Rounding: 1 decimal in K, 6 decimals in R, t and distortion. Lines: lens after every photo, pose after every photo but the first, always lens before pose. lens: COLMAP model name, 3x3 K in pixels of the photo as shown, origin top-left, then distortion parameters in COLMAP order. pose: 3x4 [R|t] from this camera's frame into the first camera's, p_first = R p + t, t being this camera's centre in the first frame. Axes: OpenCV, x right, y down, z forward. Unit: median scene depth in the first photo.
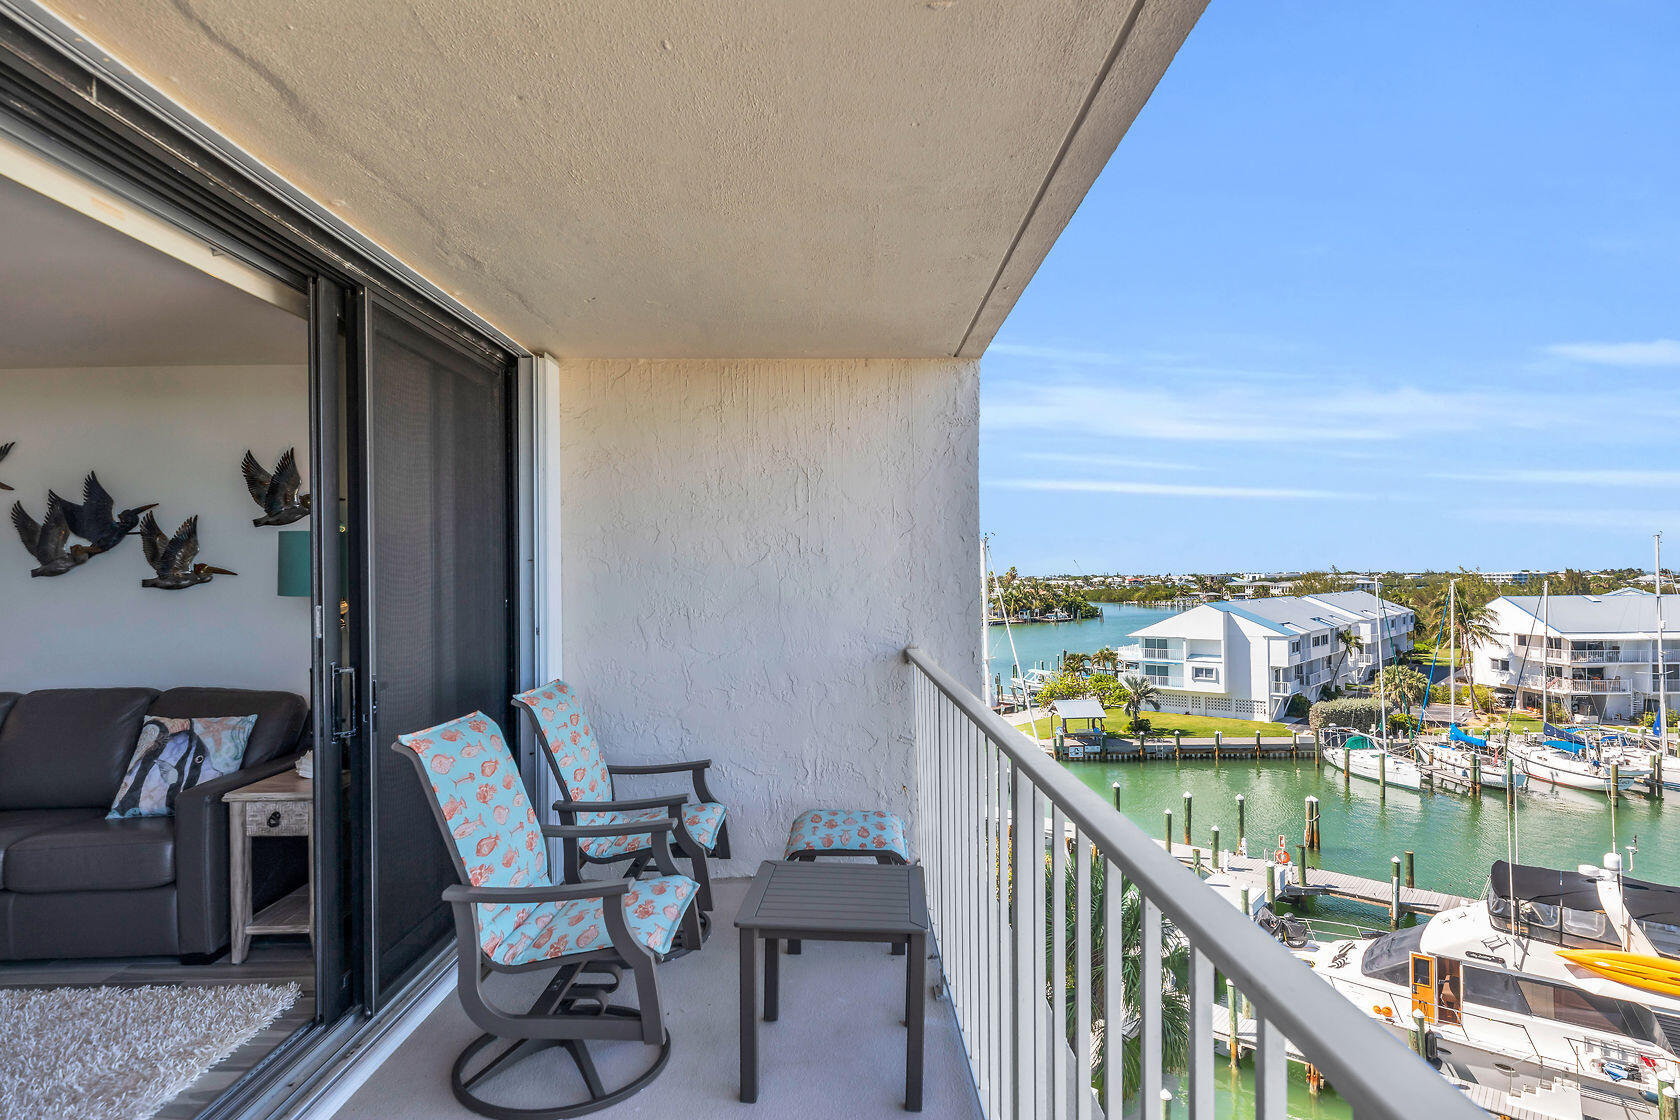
lens RADIAL K [[898.1, 0, 843.6], [0, 898.1, 572.2], [0, 0, 1]] dist [-0.002438, 0.000820]
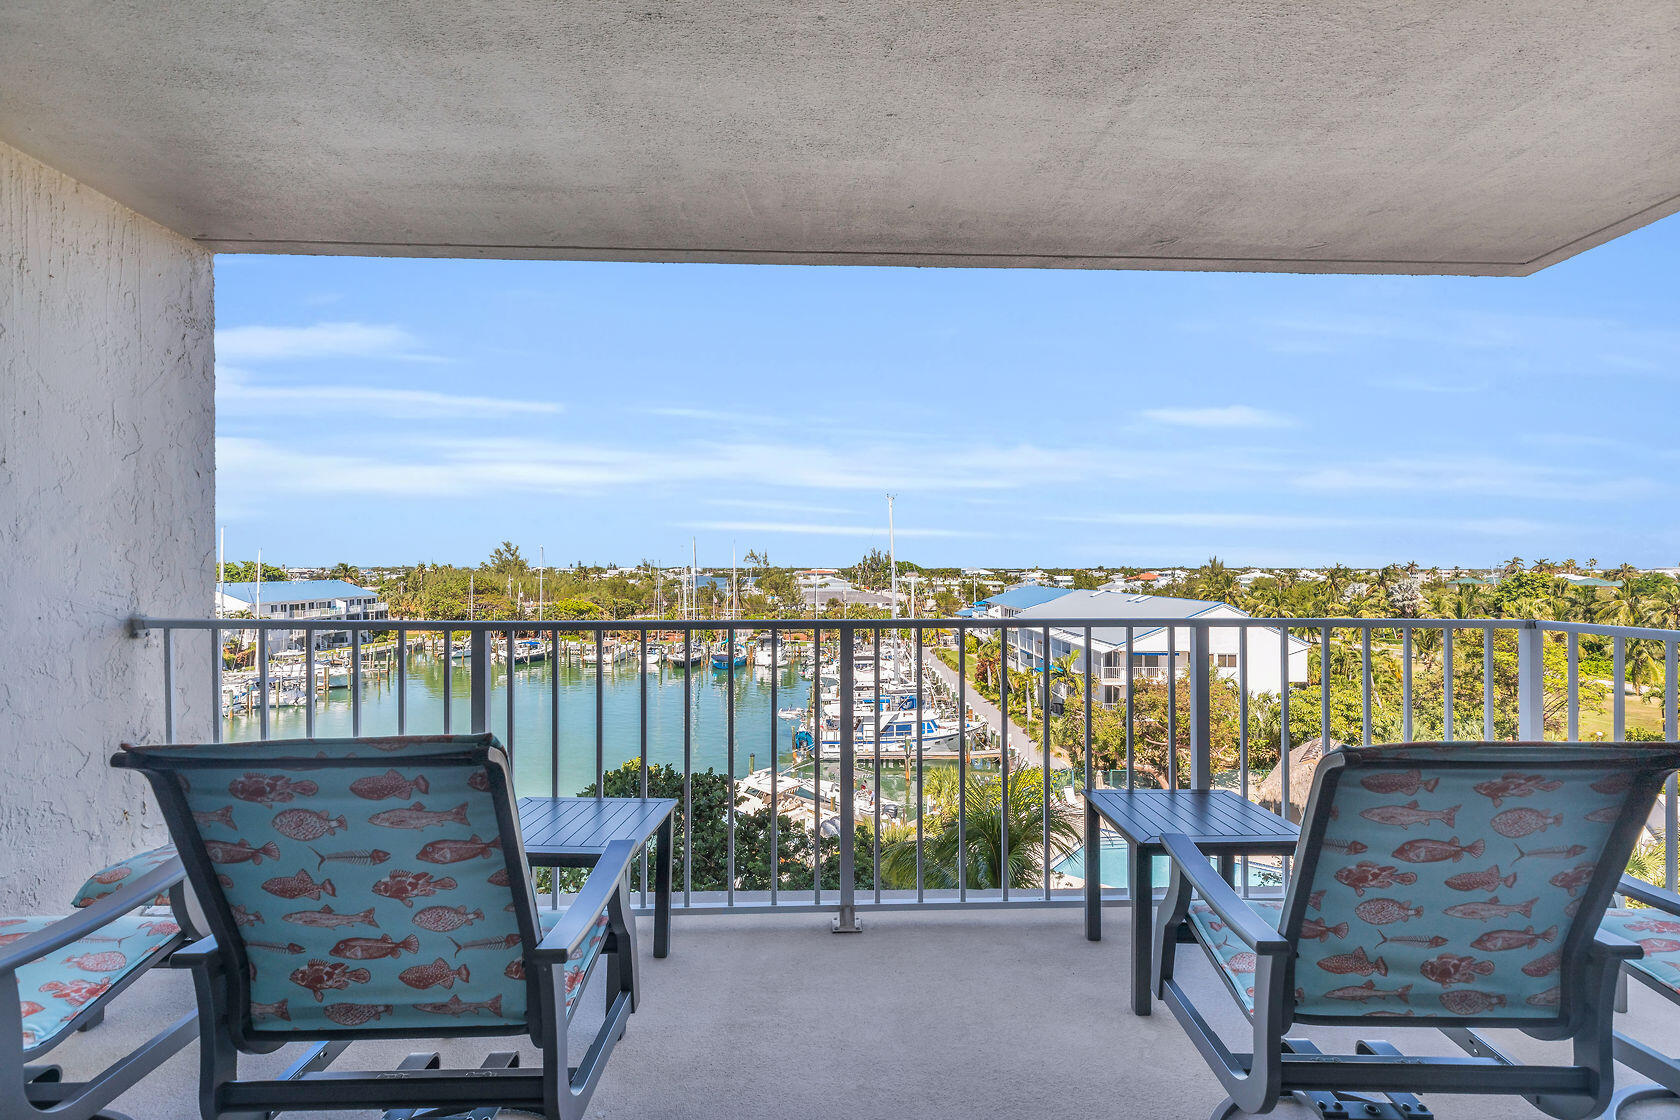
lens RADIAL K [[764.6, 0, 839.5], [0, 764.6, 564.6], [0, 0, 1]] dist [0.008217, 0.000304]
pose [[-0.039417, 0.014081, 0.999124, -0.560435], [-0.007893, 0.999865, -0.014403, 0.047802], [-0.999192, -0.008454, -0.039300, 0.463447]]
